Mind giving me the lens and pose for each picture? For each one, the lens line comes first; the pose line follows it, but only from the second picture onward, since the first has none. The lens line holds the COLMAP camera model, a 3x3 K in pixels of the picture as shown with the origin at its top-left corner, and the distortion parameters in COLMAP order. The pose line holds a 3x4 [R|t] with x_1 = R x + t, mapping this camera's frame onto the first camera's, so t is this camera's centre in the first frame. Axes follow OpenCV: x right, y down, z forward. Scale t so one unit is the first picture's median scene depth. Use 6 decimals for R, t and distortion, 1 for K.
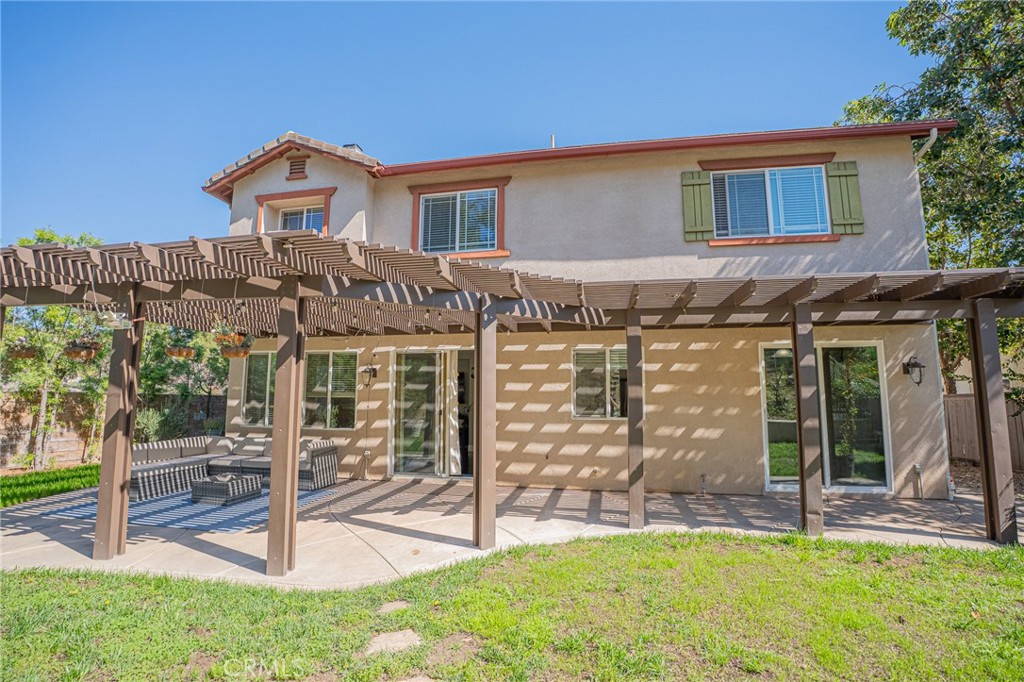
lens RADIAL K [[455.9, 0, 510.3], [0, 455.9, 341.7], [0, 0, 1]] dist [-0.000274, 0.000523]
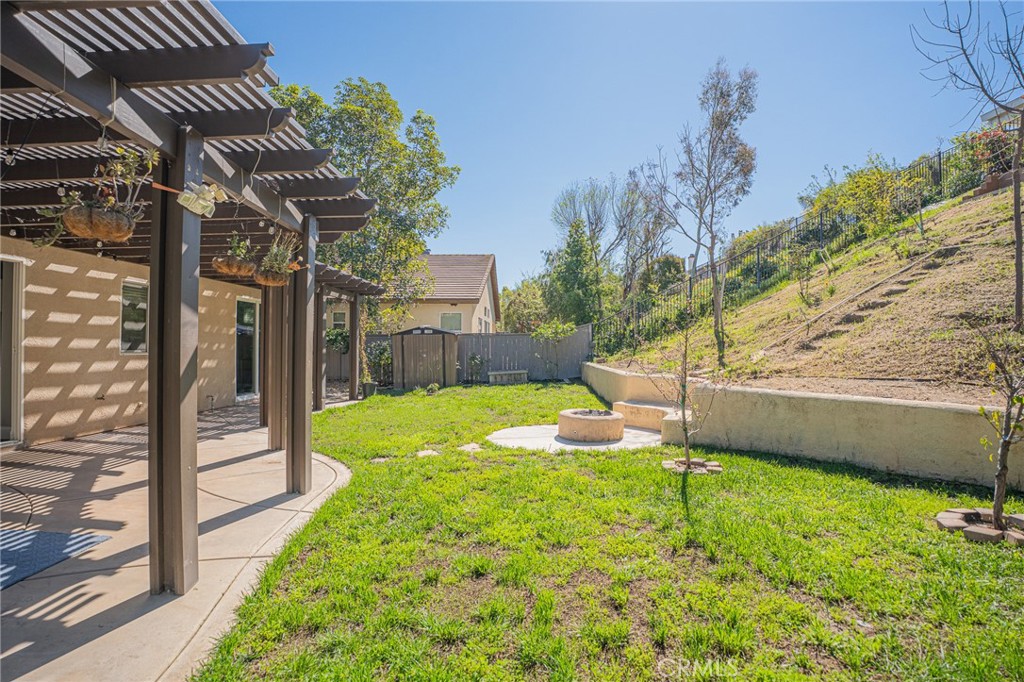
lens RADIAL K [[455.9, 0, 510.3], [0, 455.9, 341.7], [0, 0, 1]] dist [-0.000274, 0.000523]
pose [[-0.115531, 0.004542, 0.993293, -0.872938], [-0.101988, 0.994650, -0.016411, 0.074896], [-0.988054, -0.103200, -0.114450, 0.319951]]
